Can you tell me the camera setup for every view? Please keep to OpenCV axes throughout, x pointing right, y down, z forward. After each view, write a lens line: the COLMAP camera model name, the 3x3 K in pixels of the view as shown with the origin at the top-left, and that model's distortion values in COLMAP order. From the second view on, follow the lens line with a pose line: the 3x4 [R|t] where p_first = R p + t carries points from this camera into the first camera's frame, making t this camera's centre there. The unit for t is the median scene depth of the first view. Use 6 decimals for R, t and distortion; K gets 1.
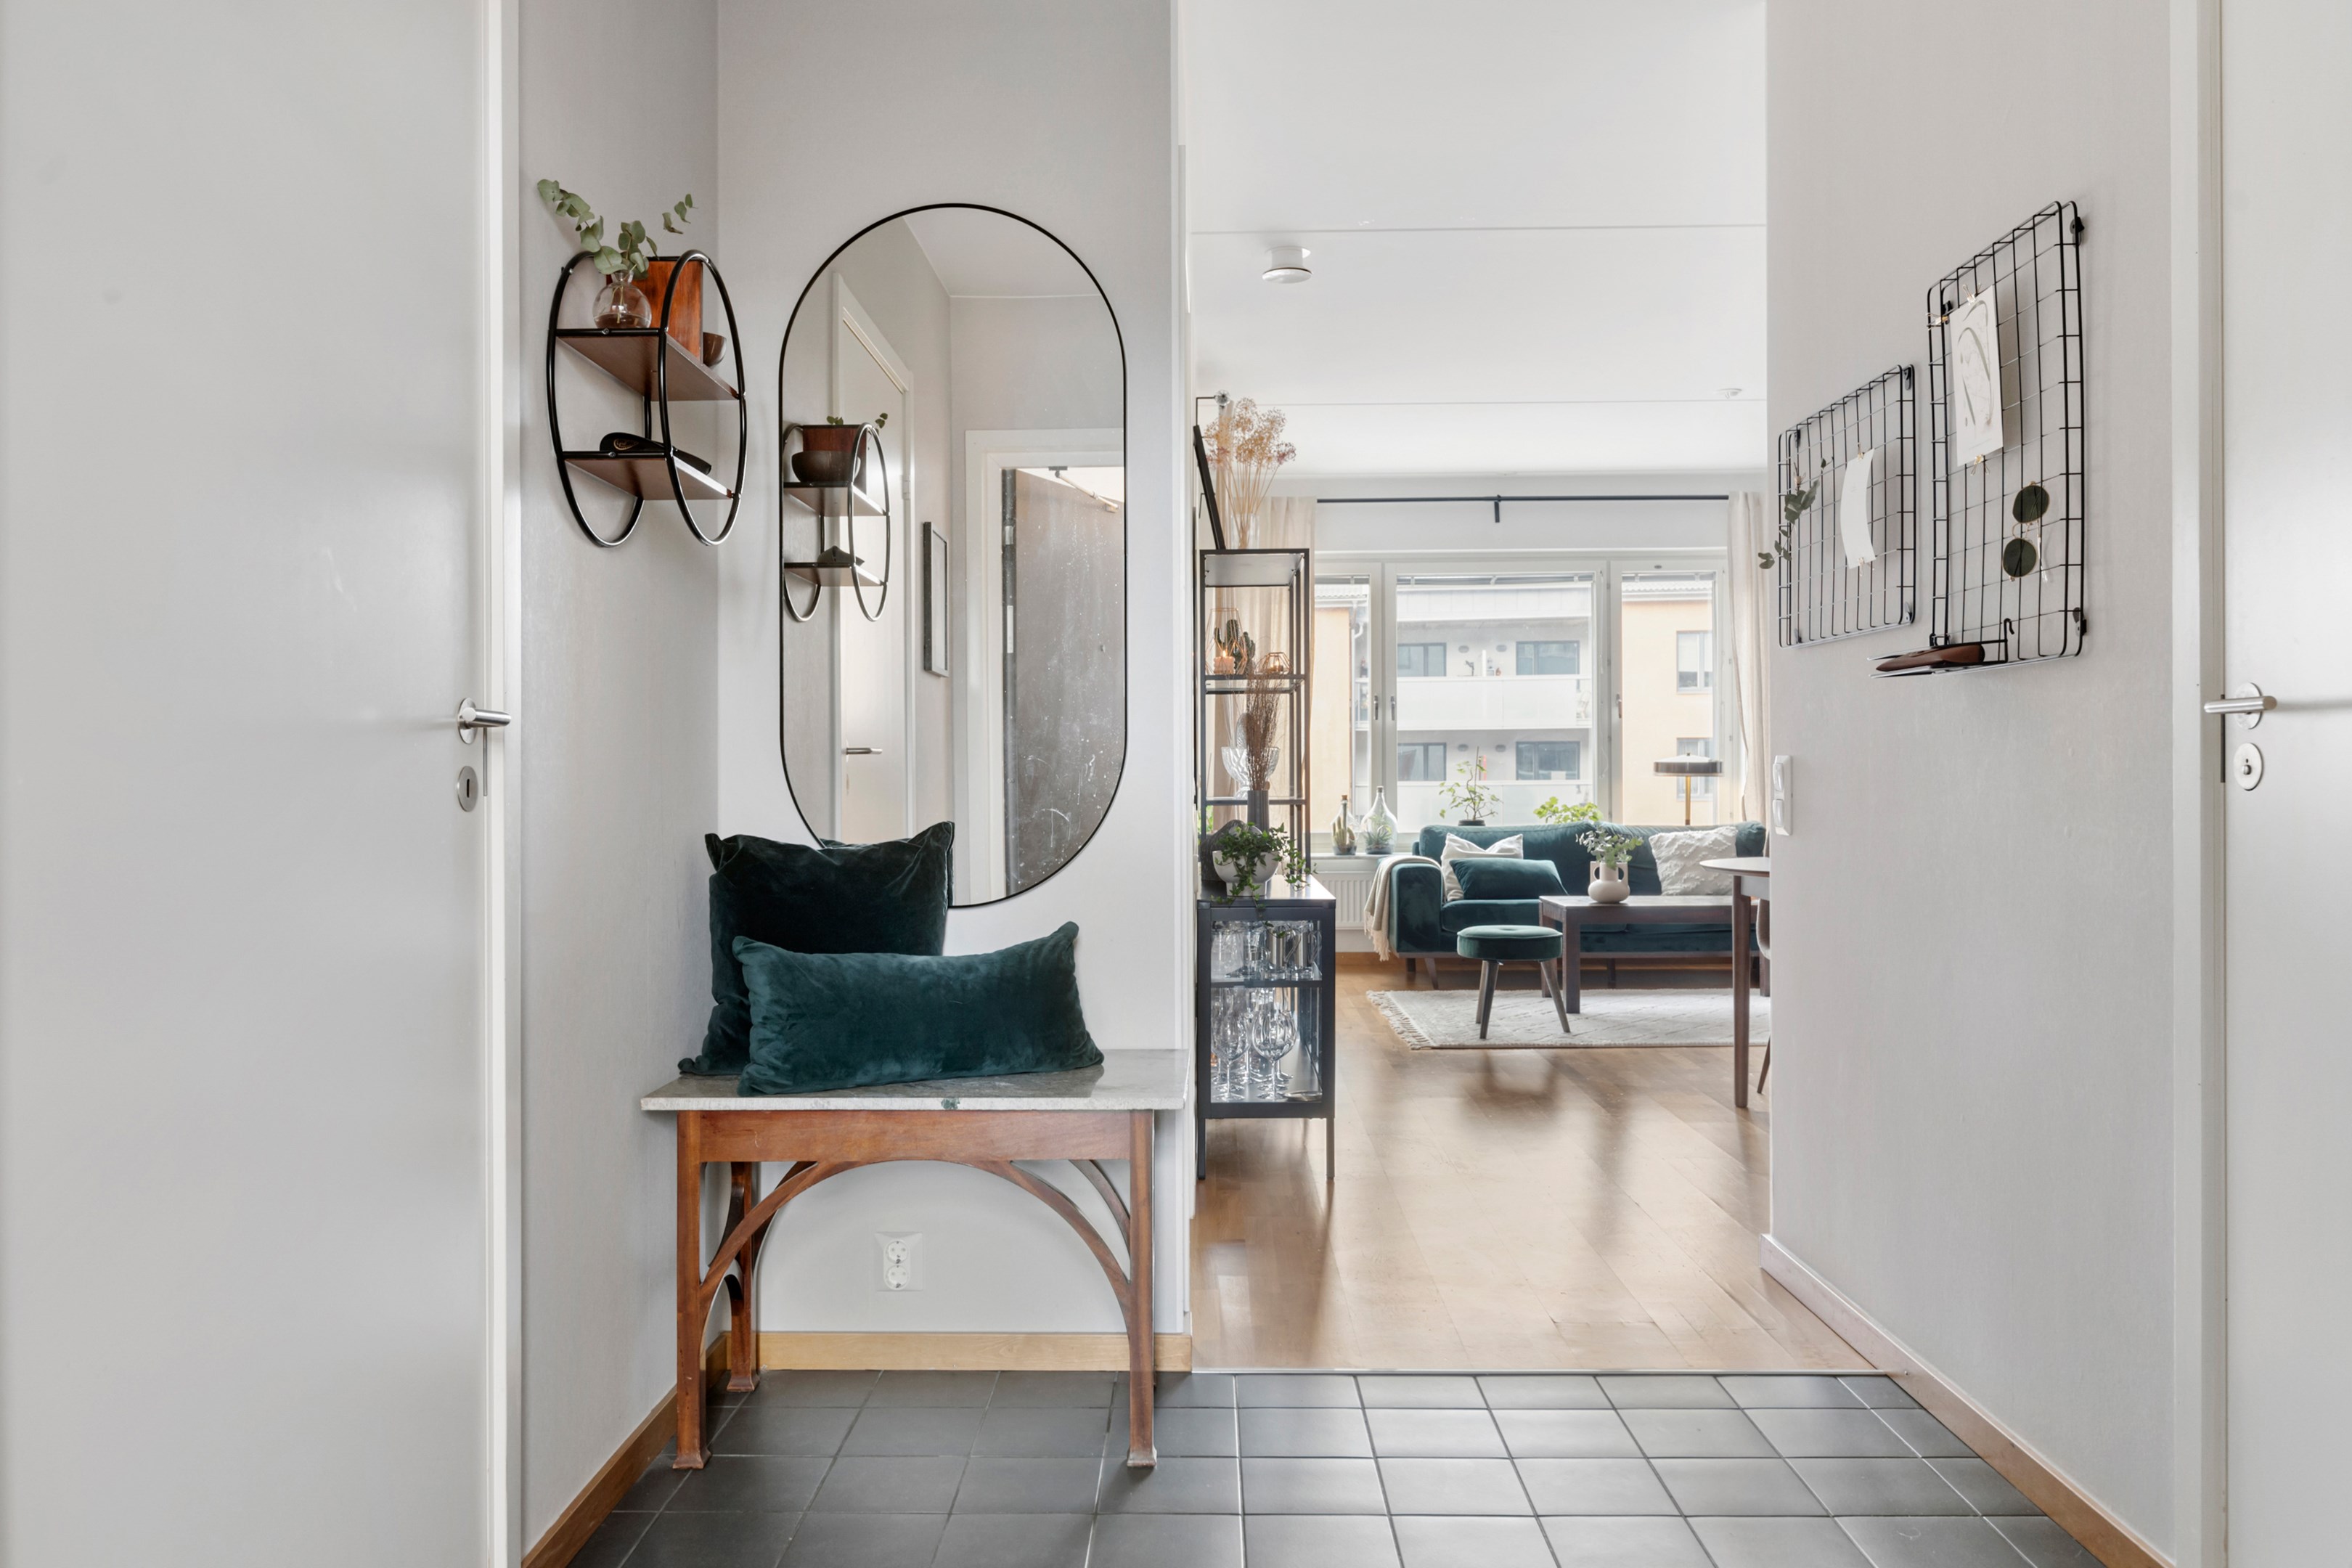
lens RADIAL K [[1710.9, 0, 1187.5], [0, 1710.9, 801.3], [0, 0, 1]] dist [0.000843, 0.000302]
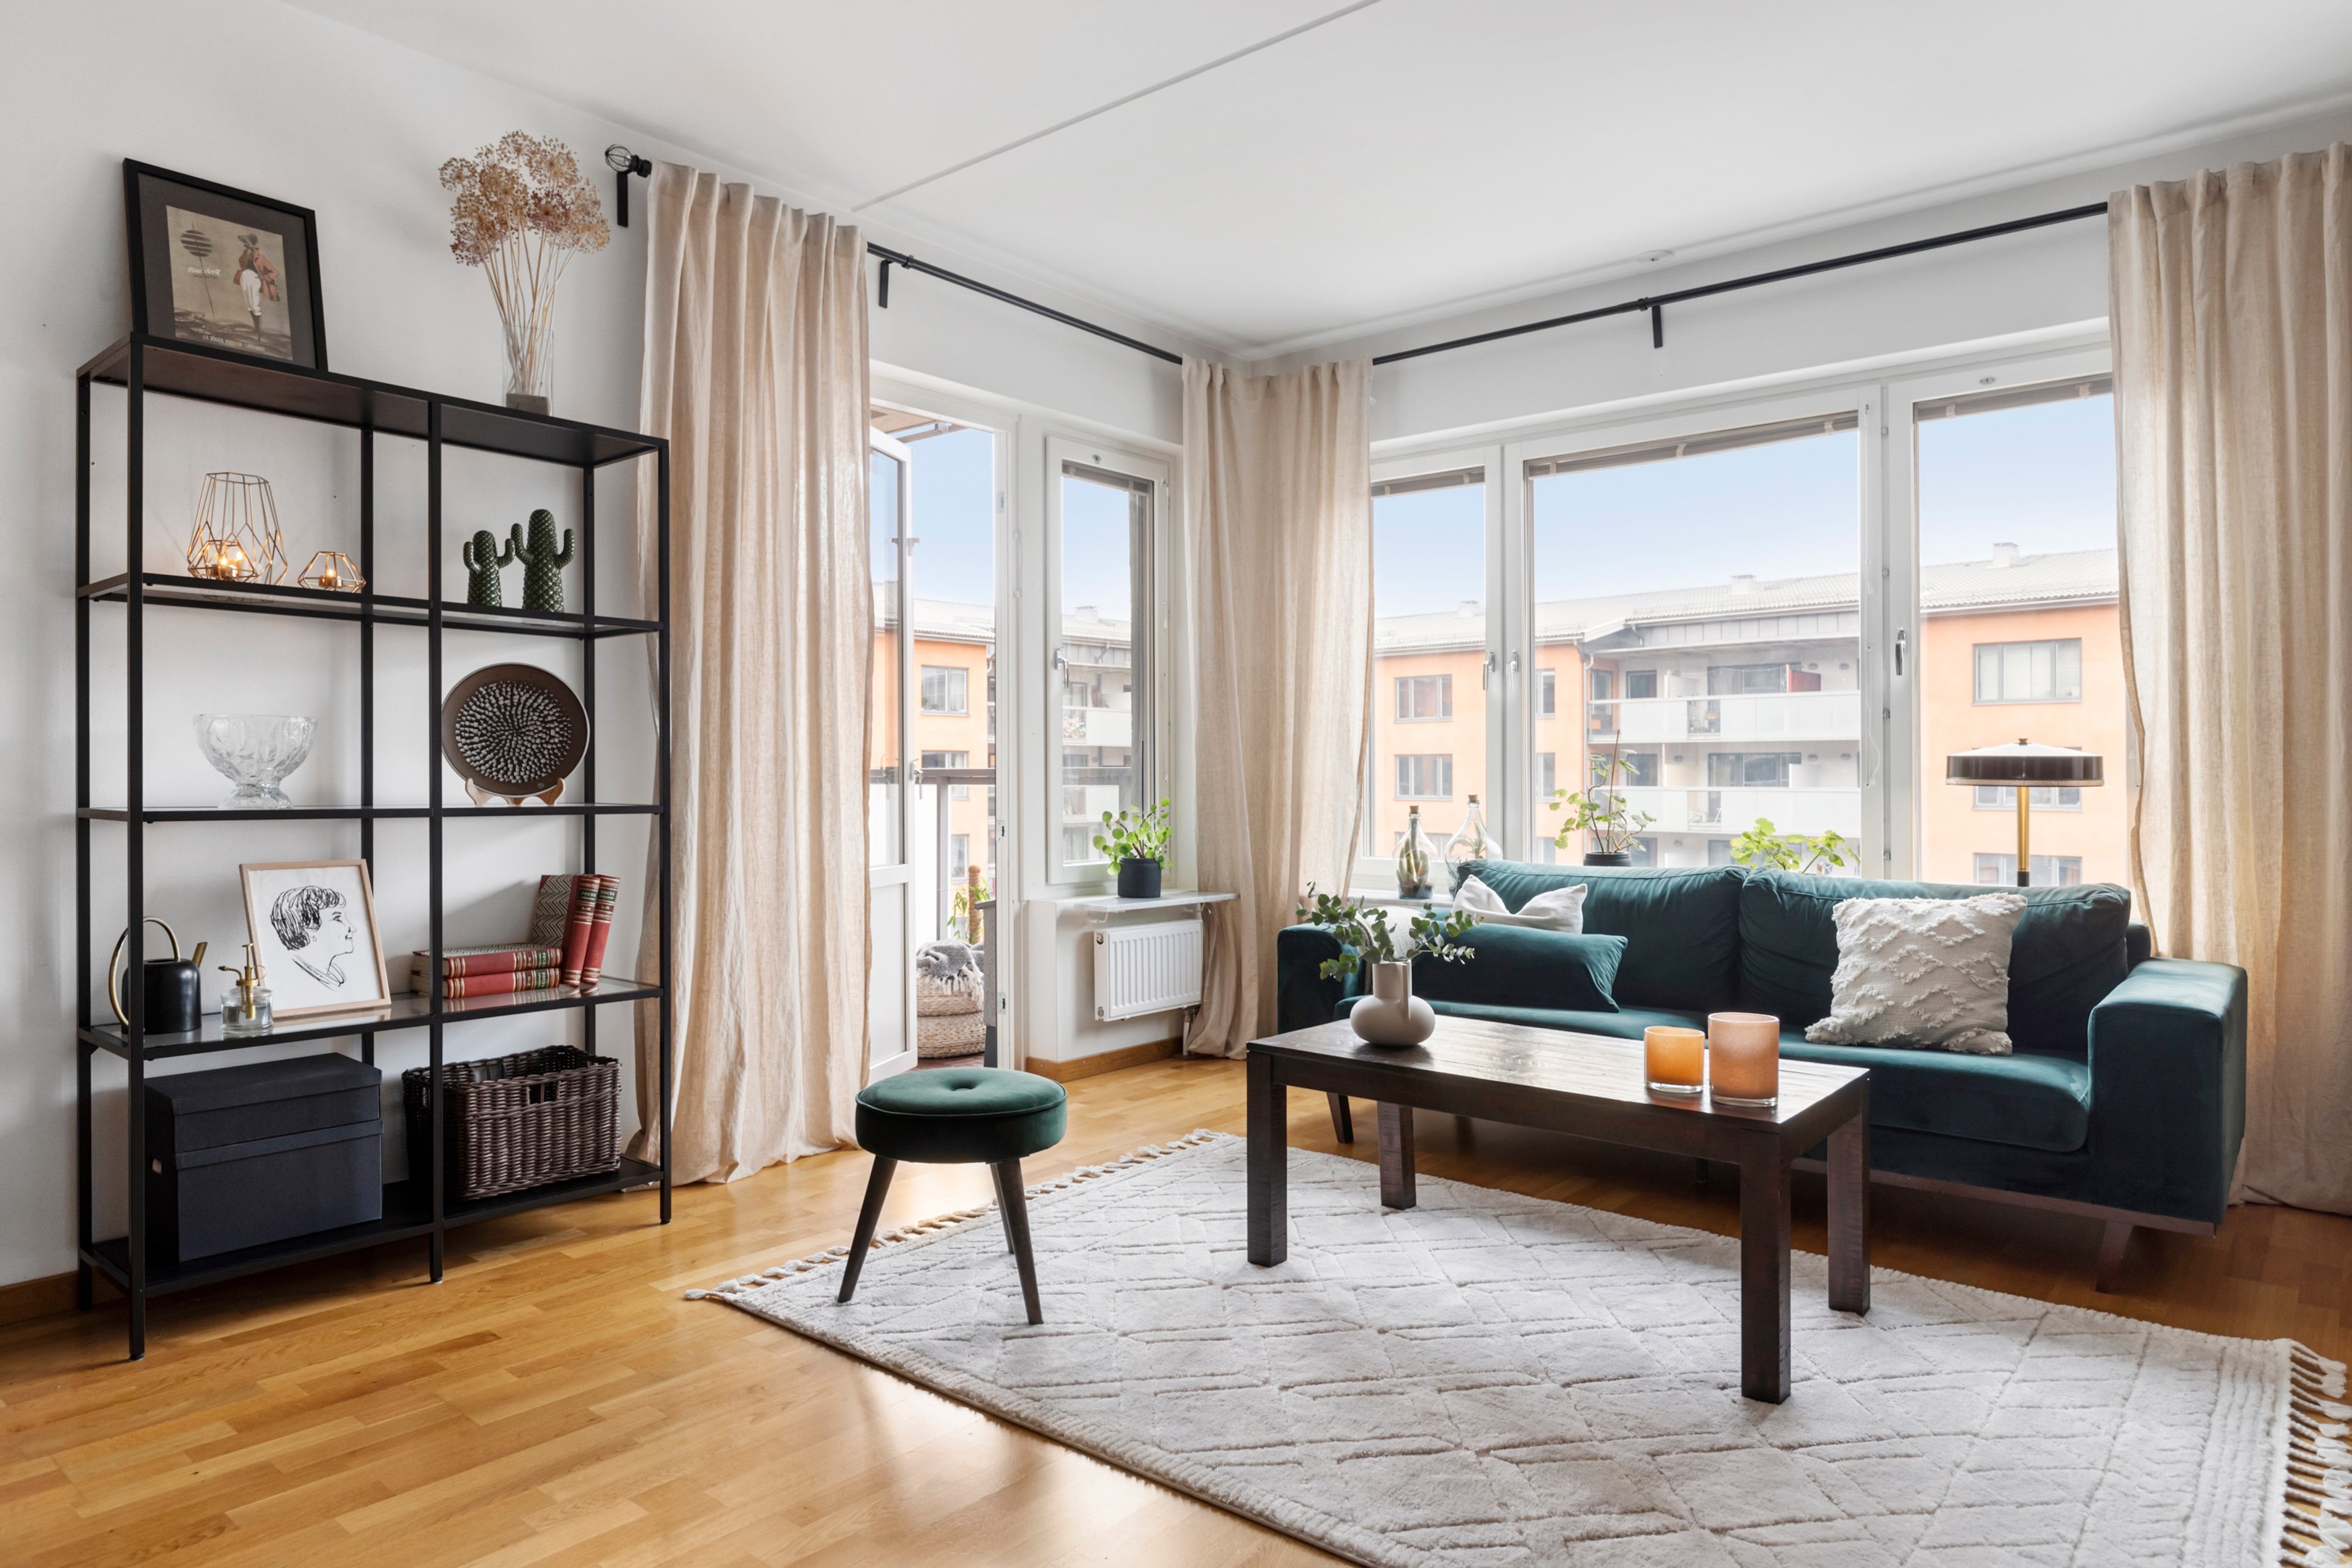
lens RADIAL K [[1411.3, 0, 1190.6], [0, 1411.3, 773.9], [0, 0, 1]] dist [-0.008569, 0.003107]
pose [[0.778206, 0.008264, -0.627955, 0.366148], [-0.018521, 0.999781, -0.009794, -0.009391], [0.627736, 0.019252, 0.778188, 0.535946]]
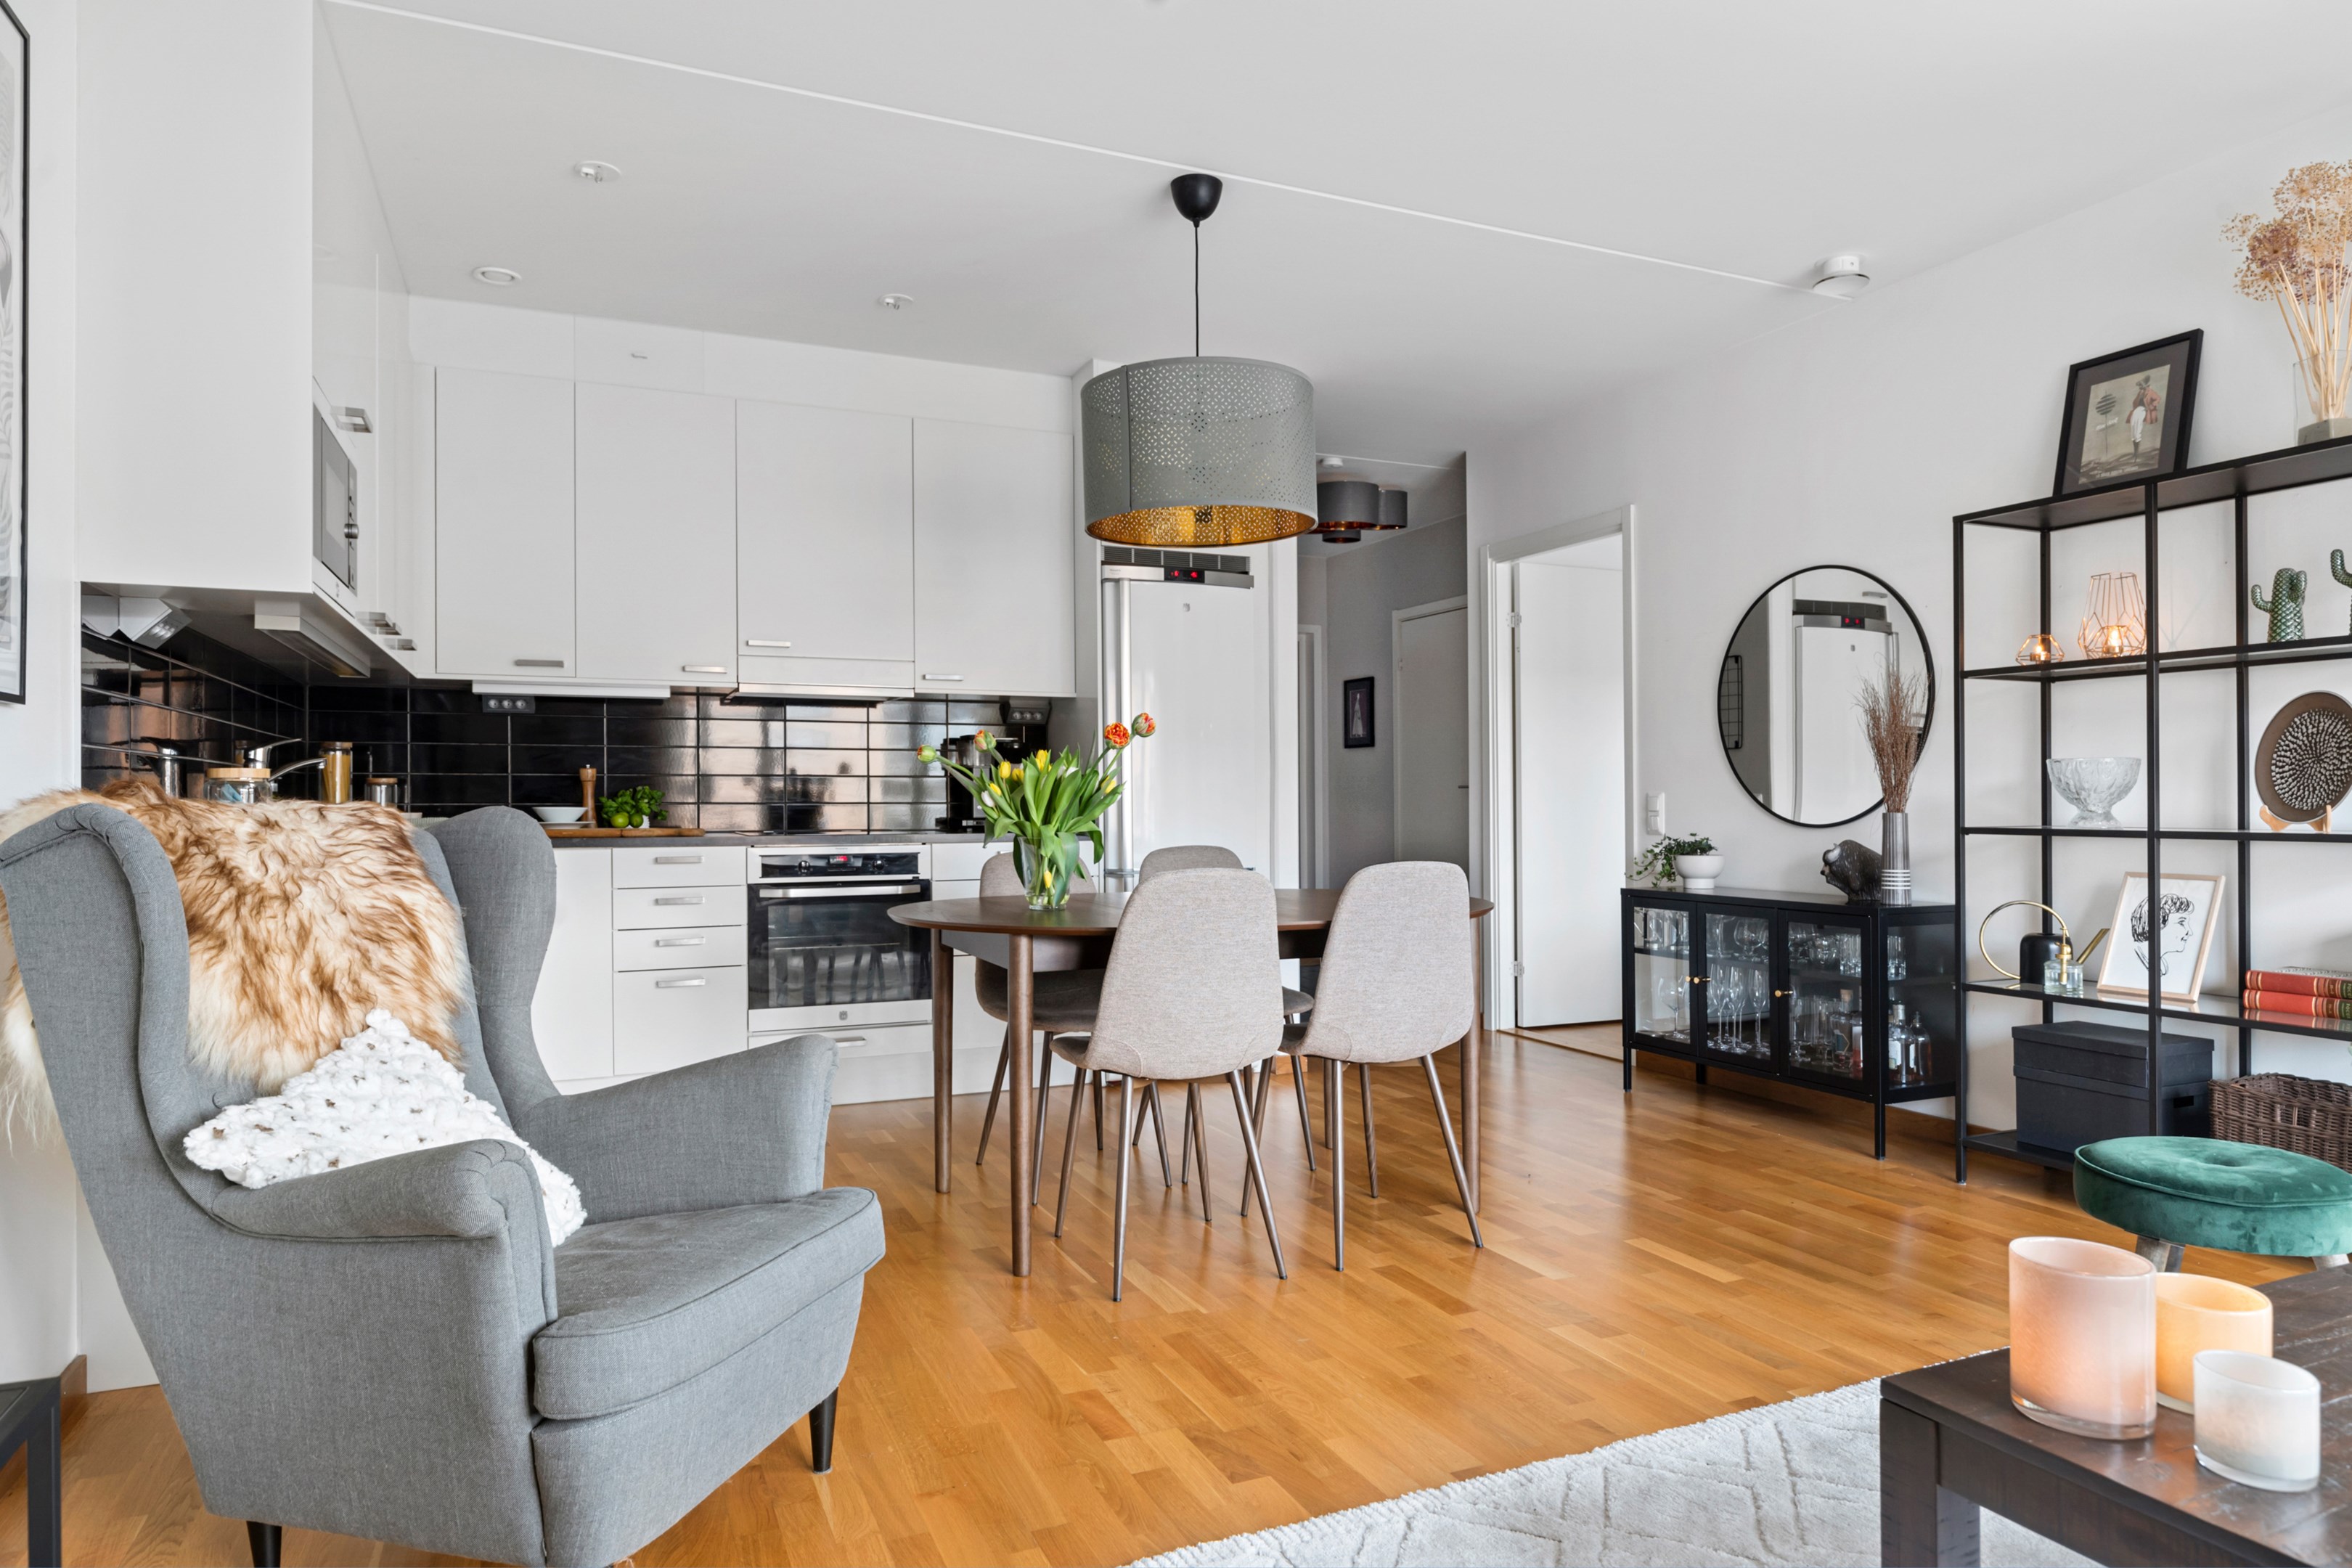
lens RADIAL K [[1411.3, 0, 1191.9], [0, 1411.3, 799.1], [0, 0, 1]] dist [-0.008569, 0.003107]
pose [[-0.906937, 0.007673, -0.421197, 0.419253], [0.001863, 0.999897, 0.014204, -0.015412], [0.421263, 0.012097, -0.906858, 0.897217]]
